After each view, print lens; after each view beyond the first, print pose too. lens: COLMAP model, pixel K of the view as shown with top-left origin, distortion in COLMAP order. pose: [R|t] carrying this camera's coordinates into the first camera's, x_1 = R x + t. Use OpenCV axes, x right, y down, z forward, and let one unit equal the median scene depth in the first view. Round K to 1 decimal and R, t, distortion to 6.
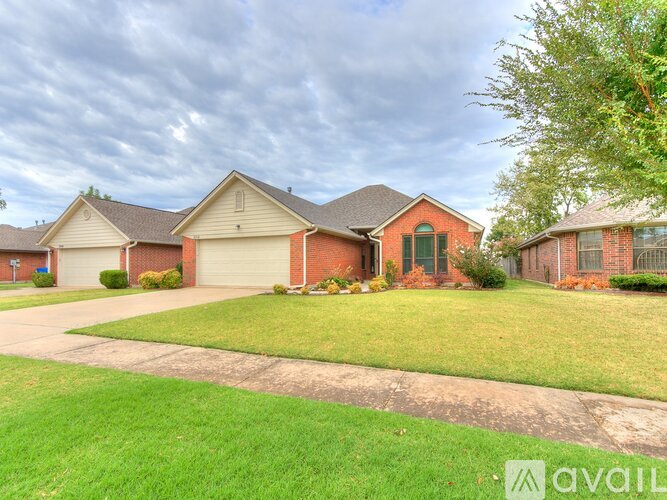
lens RADIAL K [[343.0, 0, 333.5], [0, 343.0, 250.0], [0, 0, 1]] dist [0.025478, -0.000014]
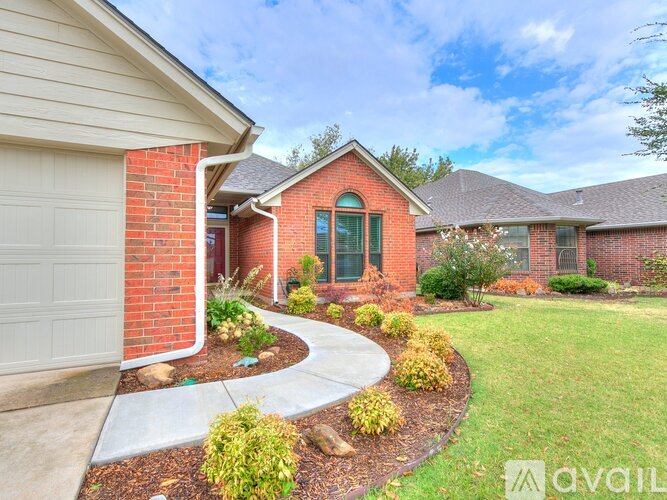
lens RADIAL K [[343.0, 0, 333.5], [0, 343.0, 250.0], [0, 0, 1]] dist [0.025478, -0.000014]
pose [[0.672896, 0.023794, 0.739355, -0.195165], [-0.040534, 0.999167, 0.004734, 0.018066], [-0.738626, -0.033154, 0.673299, 0.675256]]
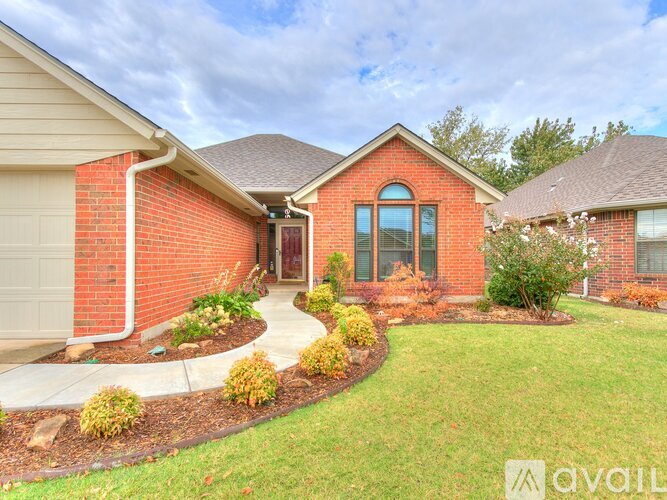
lens RADIAL K [[343.5, 0, 328.8], [0, 343.5, 253.6], [0, 0, 1]] dist [0.026176, -0.000011]
pose [[0.922380, 0.009094, 0.386176, -0.036010], [-0.025167, 0.999014, 0.036587, 0.014044], [-0.385462, -0.043466, 0.921699, 0.591488]]
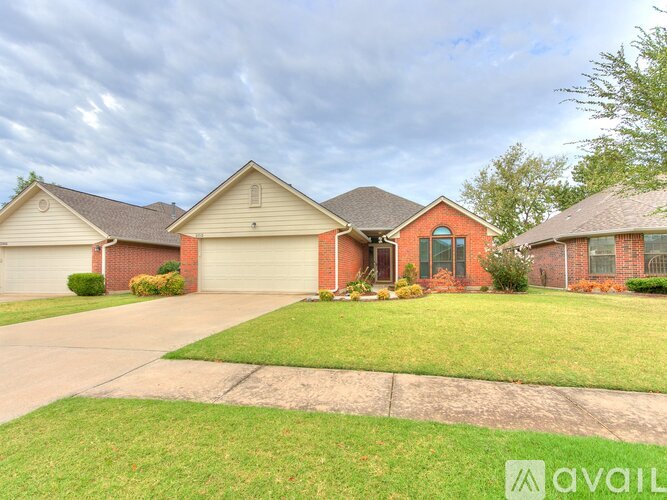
lens RADIAL K [[340.7, 0, 336.3], [0, 340.7, 256.6], [0, 0, 1]] dist [0.024576, 0.000000]
pose [[0.983749, 0.010103, 0.179262, -0.226436], [-0.011559, 0.999908, 0.007079, 0.006236], [-0.179174, -0.009036, 0.983776, 0.095155]]
